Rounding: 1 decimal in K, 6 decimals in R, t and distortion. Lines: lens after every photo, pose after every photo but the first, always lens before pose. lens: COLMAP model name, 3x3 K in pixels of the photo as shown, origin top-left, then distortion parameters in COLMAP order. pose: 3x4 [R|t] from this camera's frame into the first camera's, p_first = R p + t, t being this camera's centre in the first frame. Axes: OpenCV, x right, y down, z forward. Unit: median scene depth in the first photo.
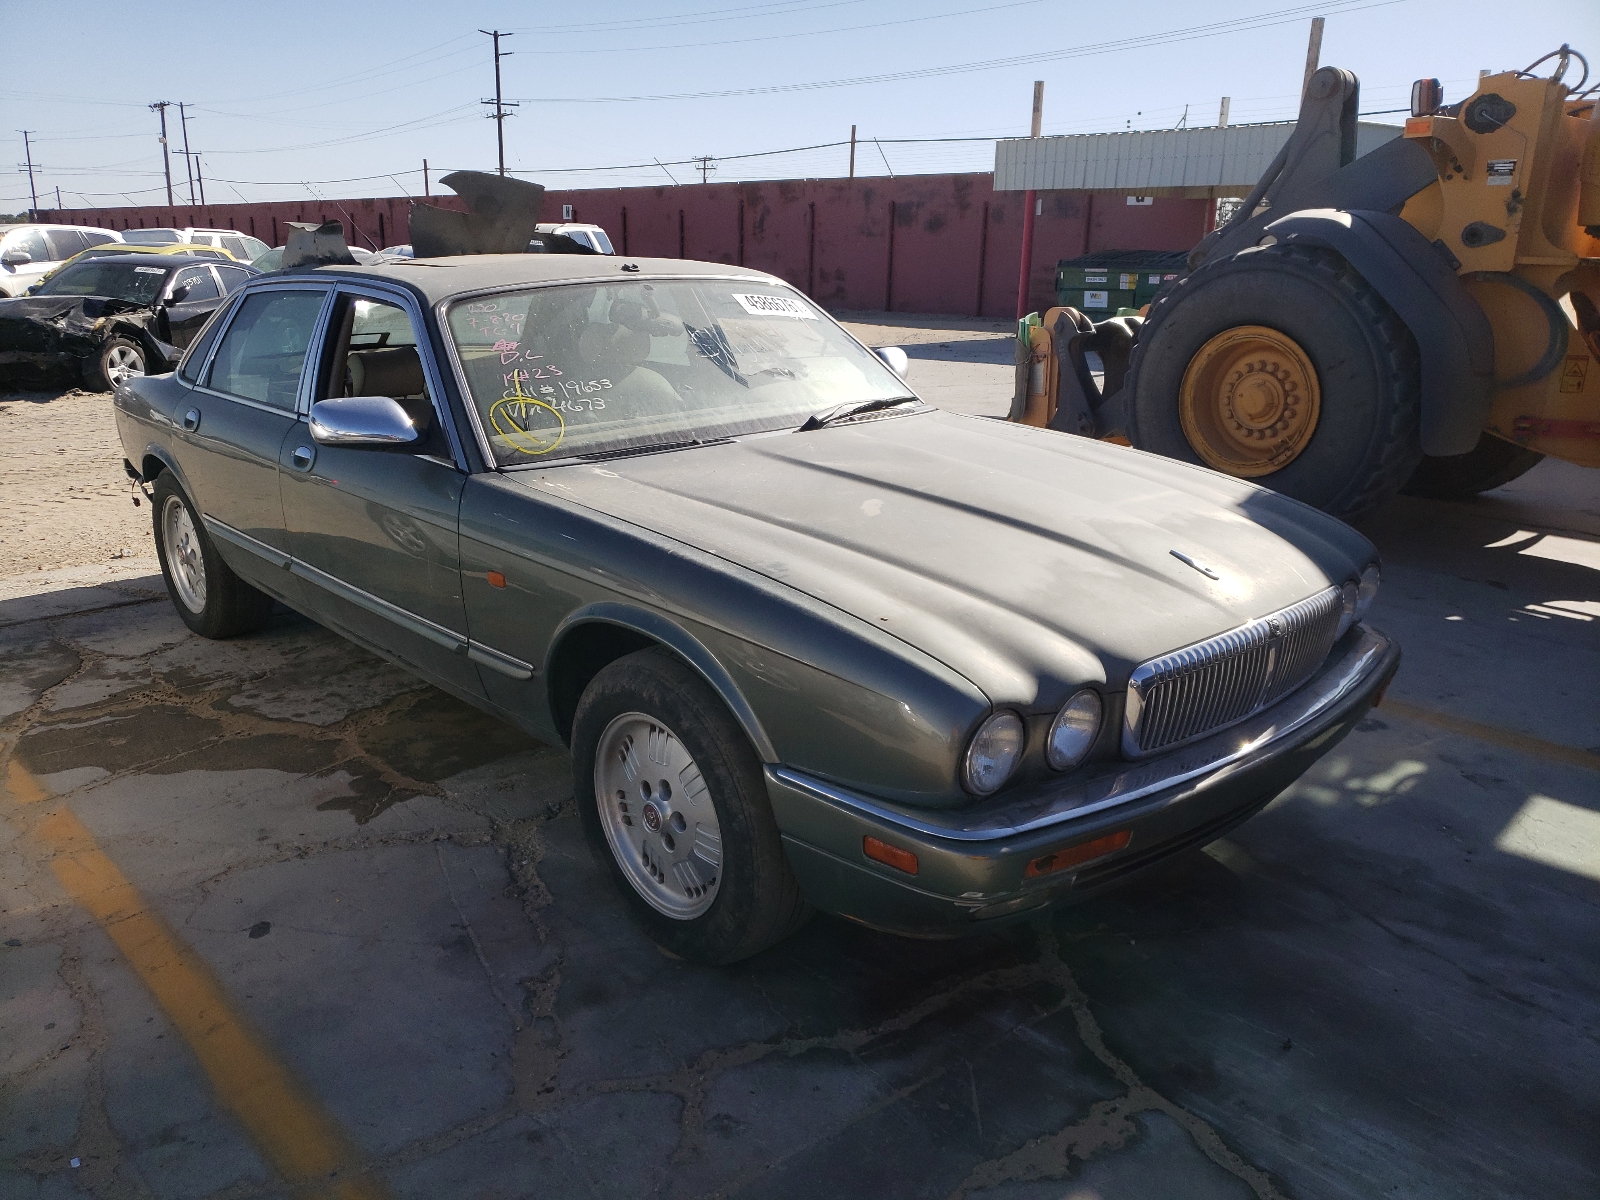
lens RADIAL K [[1222.4, 0, 795.4], [0, 1222.4, 602.8], [0, 0, 1]] dist [0.013371, 0.005073]
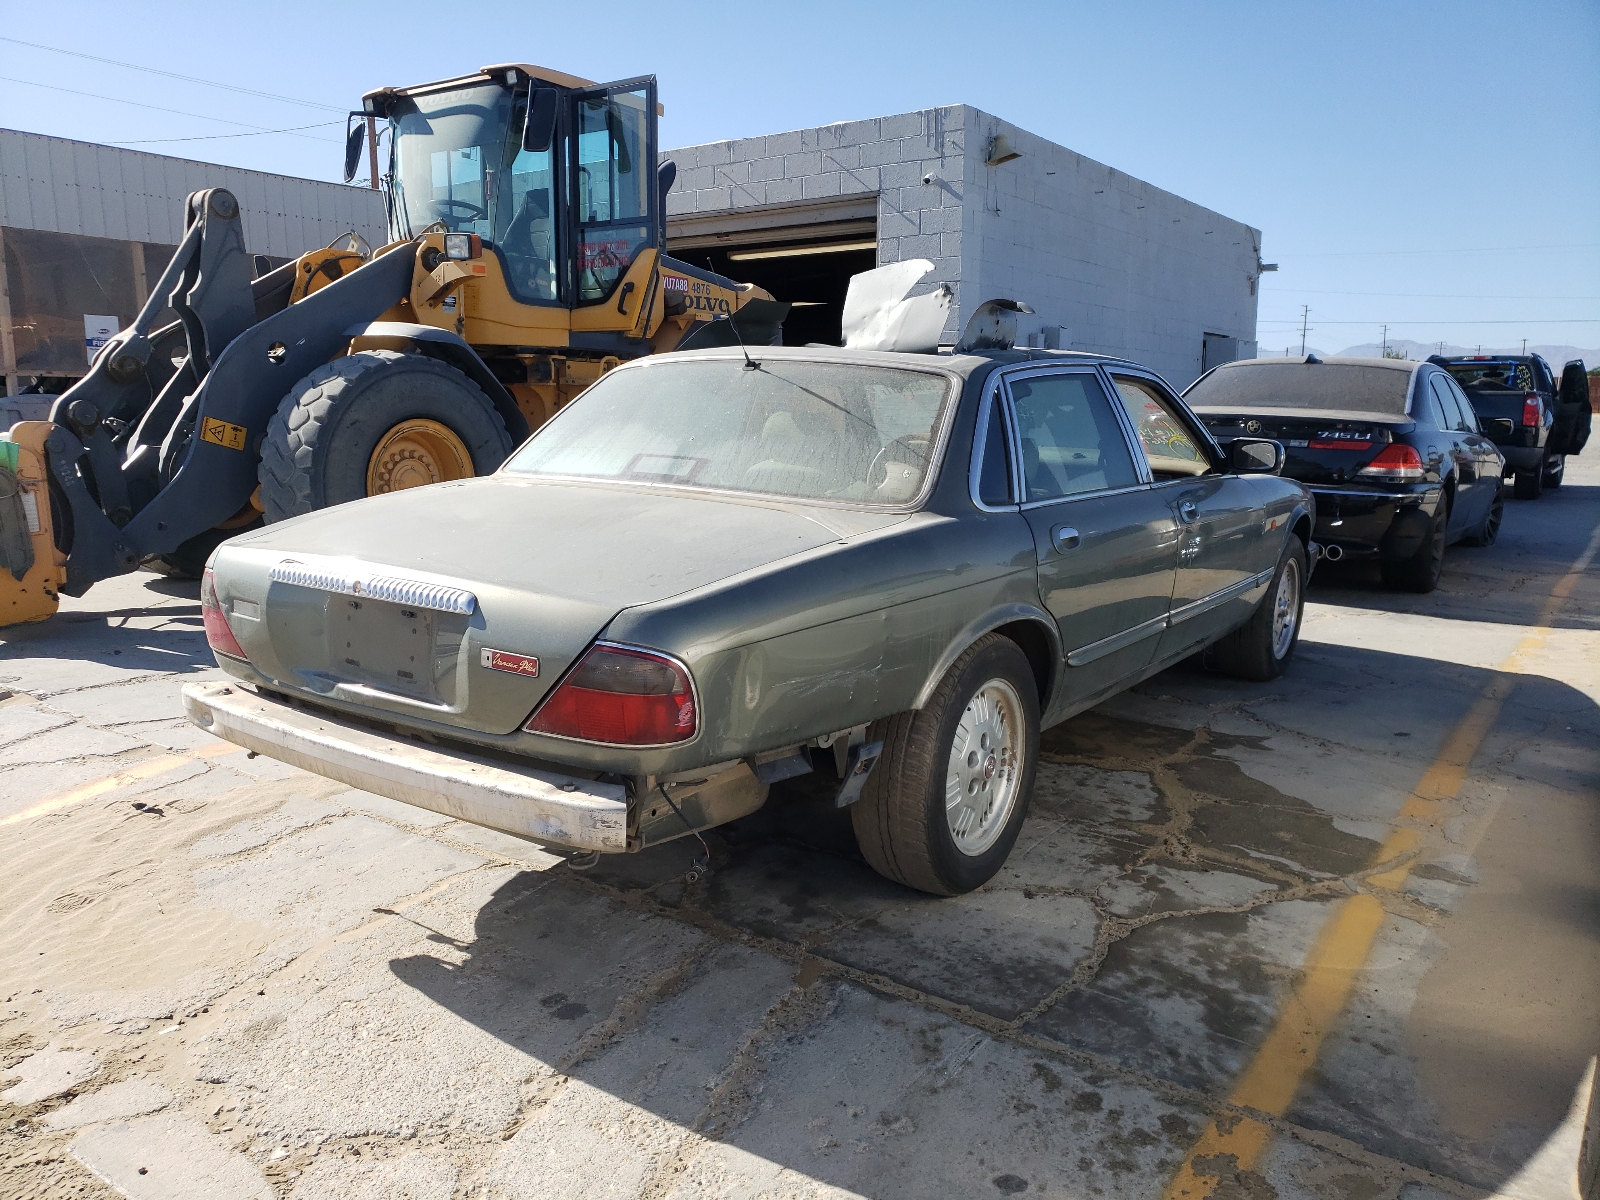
lens RADIAL K [[1192.4, 0, 797.5], [0, 1192.4, 599.4], [0, 0, 1]] dist [0.009761, 0.001854]
pose [[-0.187996, -0.179294, 0.965666, -1.286297], [0.275547, 0.934083, 0.227073, -0.355975], [-0.942725, 0.308775, -0.126200, 1.357811]]
